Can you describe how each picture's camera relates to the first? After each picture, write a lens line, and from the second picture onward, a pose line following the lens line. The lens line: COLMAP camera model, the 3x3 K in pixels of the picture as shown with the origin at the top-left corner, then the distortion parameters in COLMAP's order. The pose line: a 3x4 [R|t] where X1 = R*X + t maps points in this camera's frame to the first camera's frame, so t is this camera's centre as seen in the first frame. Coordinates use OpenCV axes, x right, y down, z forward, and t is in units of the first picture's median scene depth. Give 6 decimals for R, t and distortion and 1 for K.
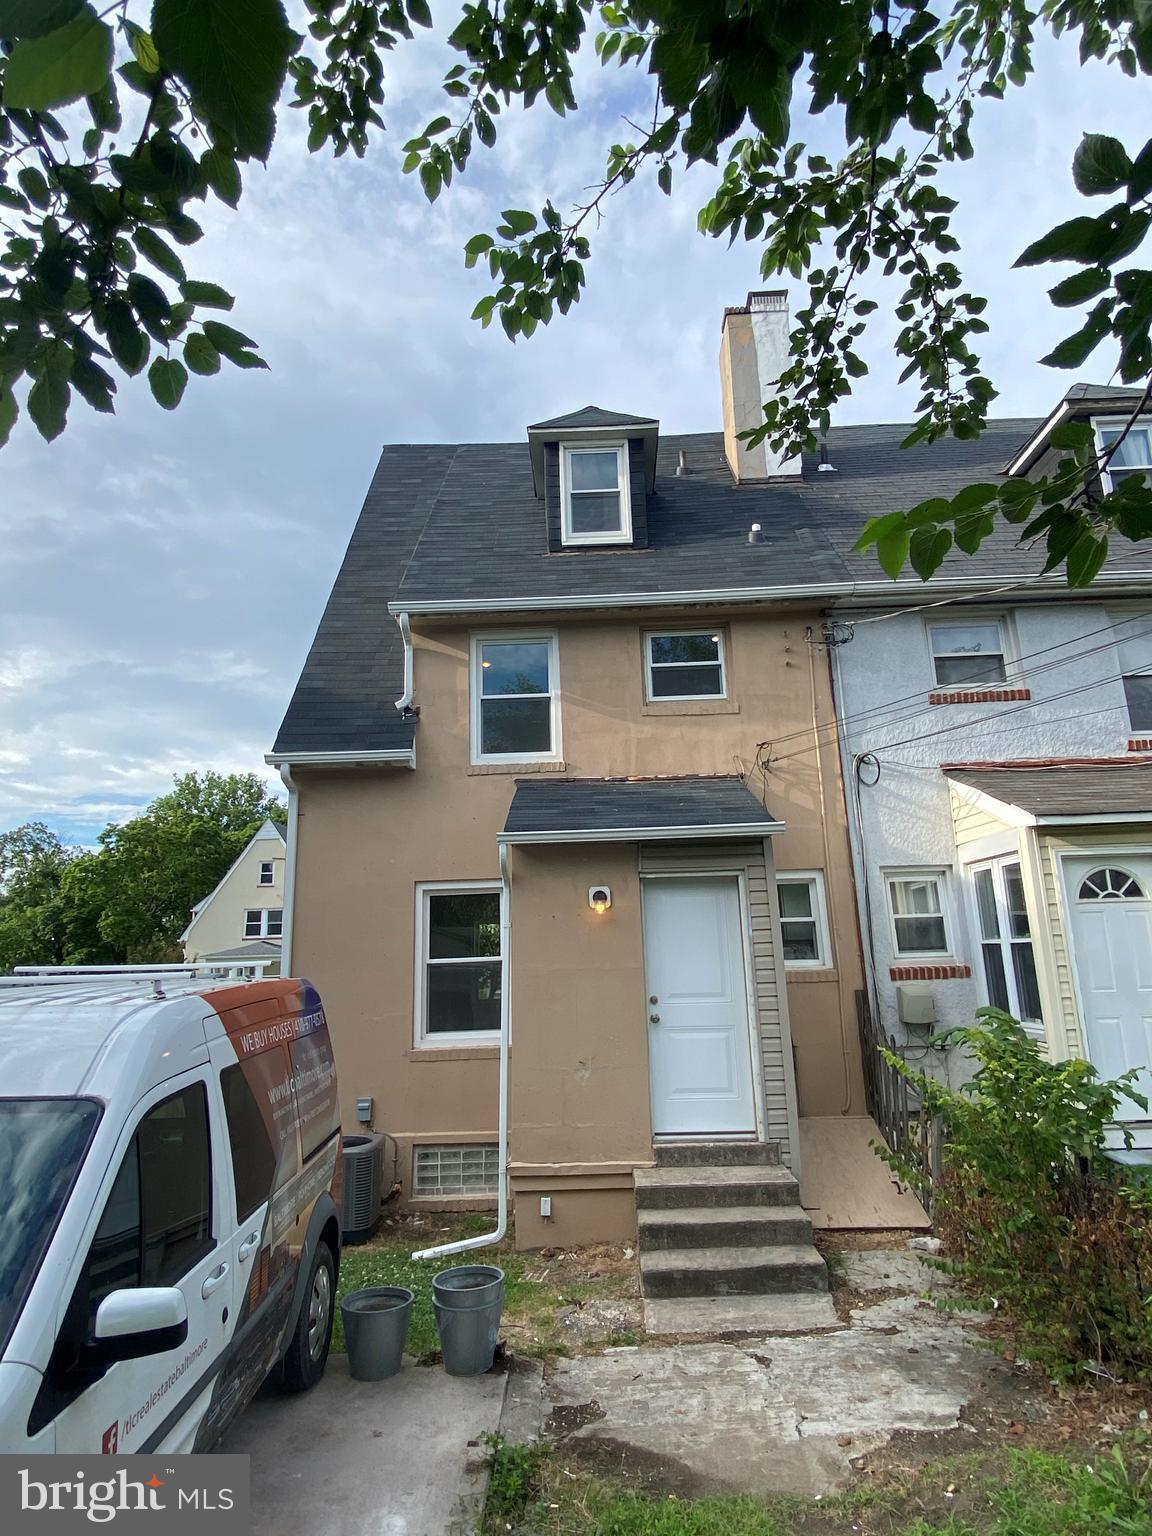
lens RADIAL K [[846.2, 0, 576.0], [0, 846.2, 768.0], [0, 0, 1]] dist [0.071002, -0.072813]
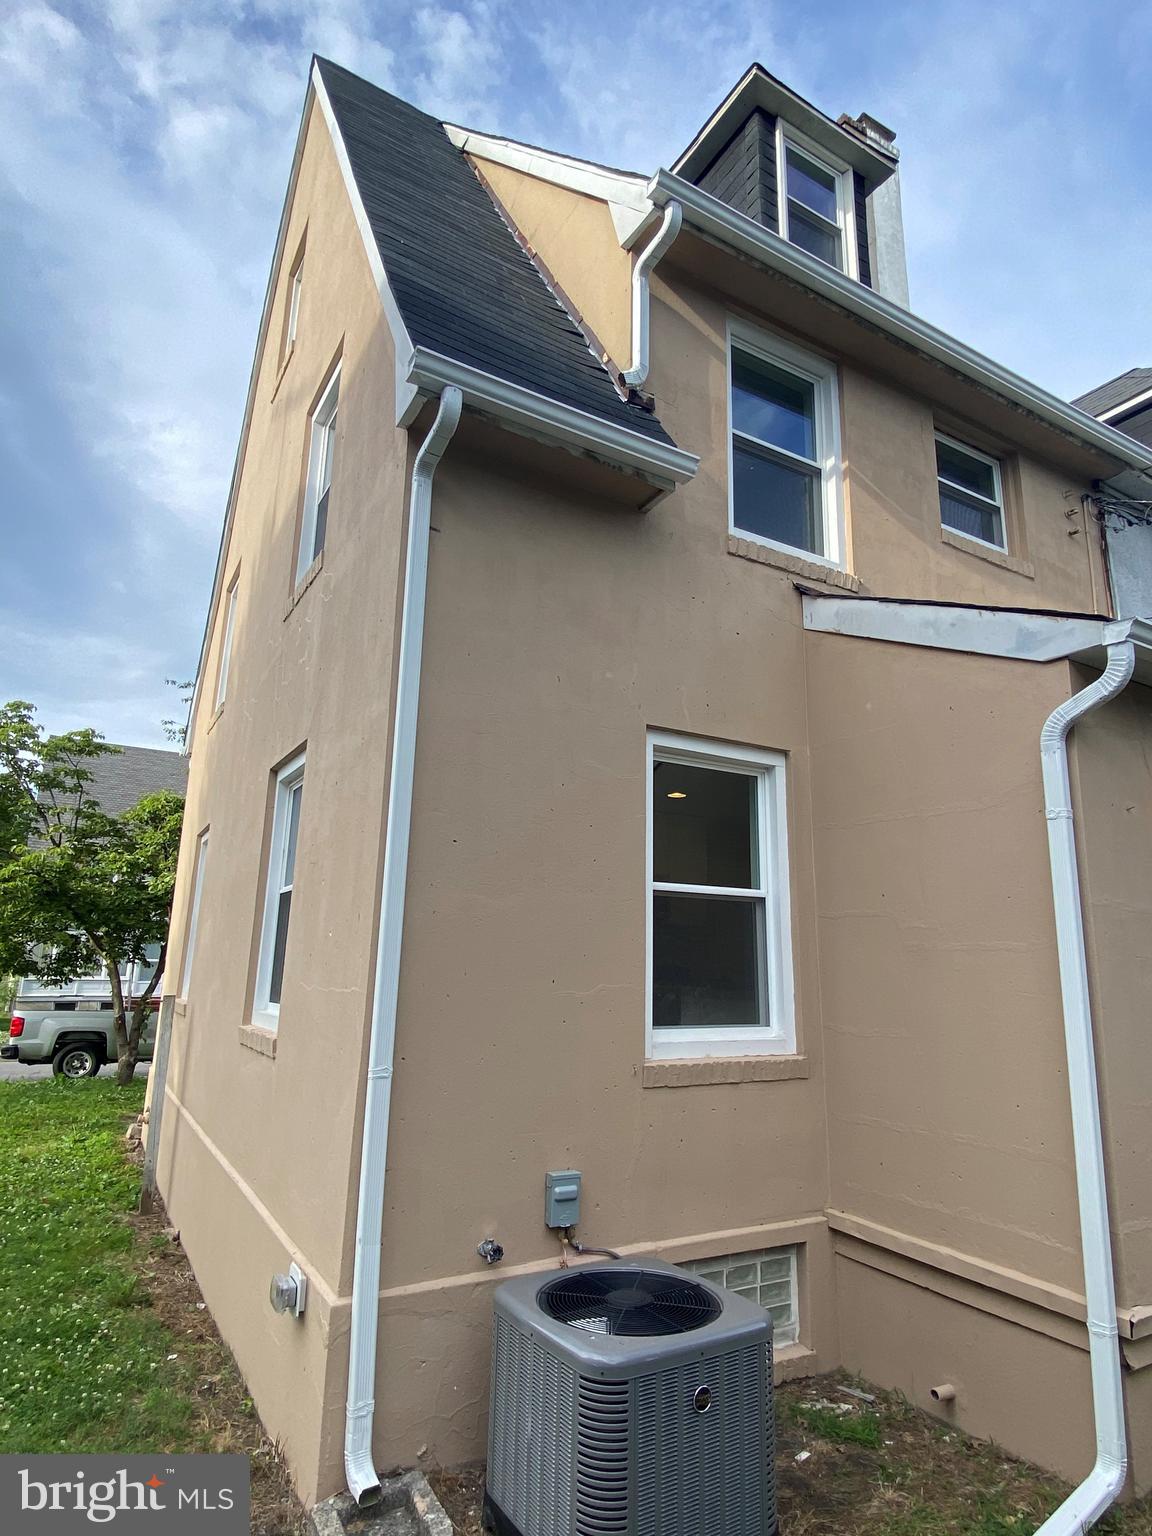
lens RADIAL K [[846.2, 0, 576.0], [0, 846.2, 768.0], [0, 0, 1]] dist [0.071002, -0.072813]
pose [[0.845113, 0.164223, 0.508738, -0.459313], [-0.172323, 0.984535, -0.031549, 0.175545], [-0.506051, -0.061005, 0.860343, 0.575946]]
